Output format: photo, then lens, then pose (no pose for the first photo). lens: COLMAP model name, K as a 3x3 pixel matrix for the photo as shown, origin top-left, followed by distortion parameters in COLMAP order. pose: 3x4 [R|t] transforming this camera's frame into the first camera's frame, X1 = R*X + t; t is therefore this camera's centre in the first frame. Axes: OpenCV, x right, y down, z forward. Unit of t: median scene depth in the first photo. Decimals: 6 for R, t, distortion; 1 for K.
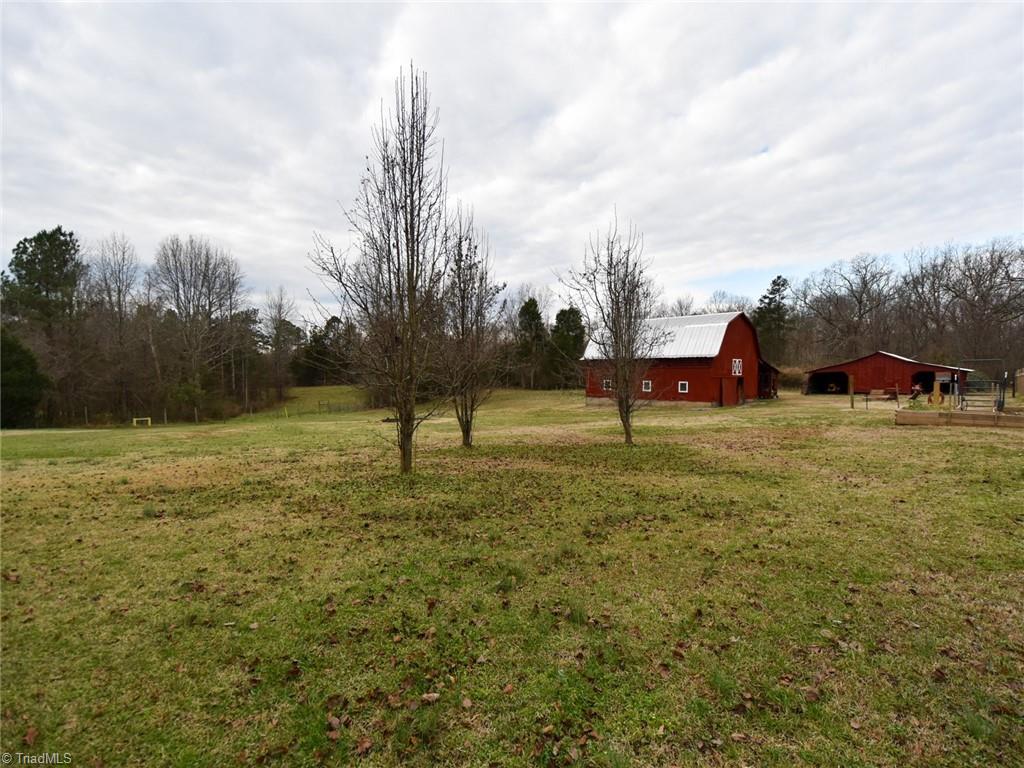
lens RADIAL K [[488.4, 0, 508.8], [0, 488.4, 381.3], [0, 0, 1]] dist [0.020683, -0.000190]
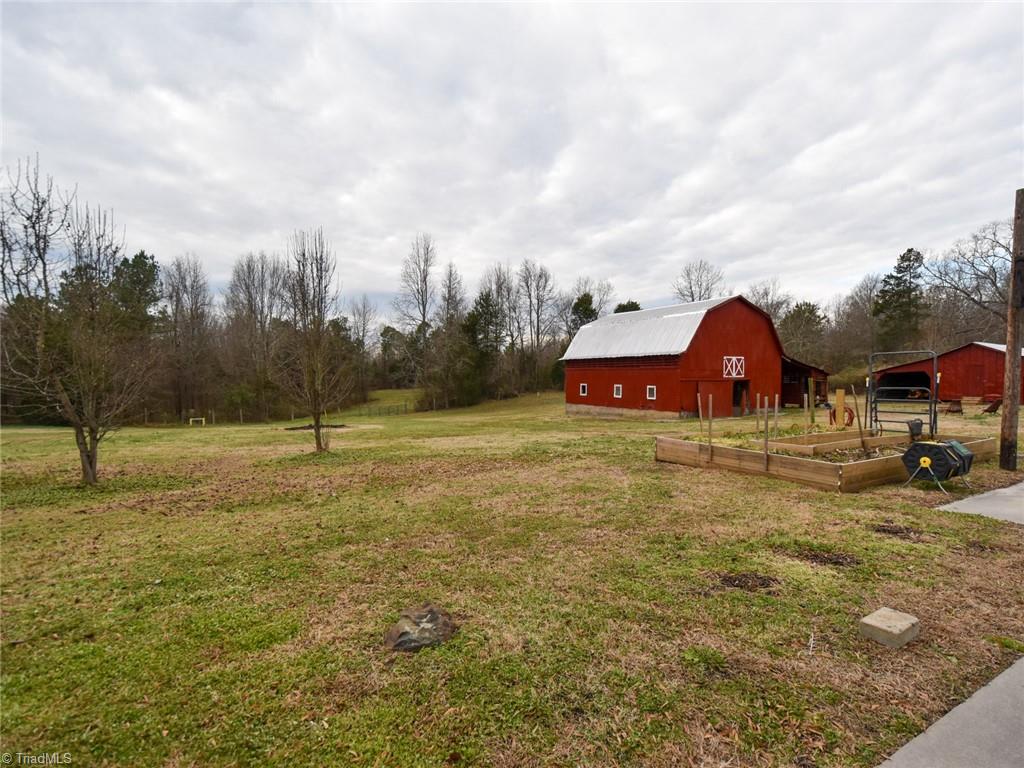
lens RADIAL K [[488.4, 0, 517.4], [0, 488.4, 382.7], [0, 0, 1]] dist [0.020683, -0.000190]
pose [[0.965380, -0.001990, -0.260841, 0.262802], [0.001760, 0.999998, -0.001116, -0.002748], [0.260843, 0.000618, 0.965381, 0.129768]]
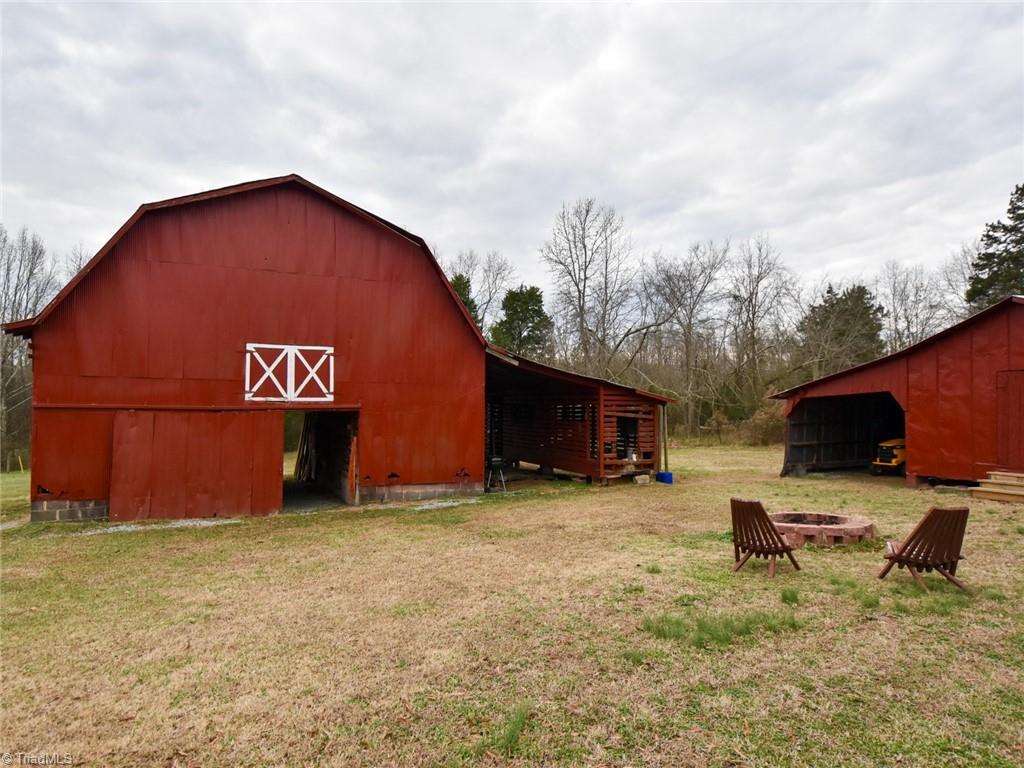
lens RADIAL K [[575.2, 0, 509.8], [0, 575.2, 385.1], [0, 0, 1]] dist [0.029508, 0.001023]
pose [[0.912657, -0.013983, -0.408488, 0.557496], [-0.011197, 0.998184, -0.059185, -0.002796], [0.408574, 0.058590, 0.910843, 0.582369]]
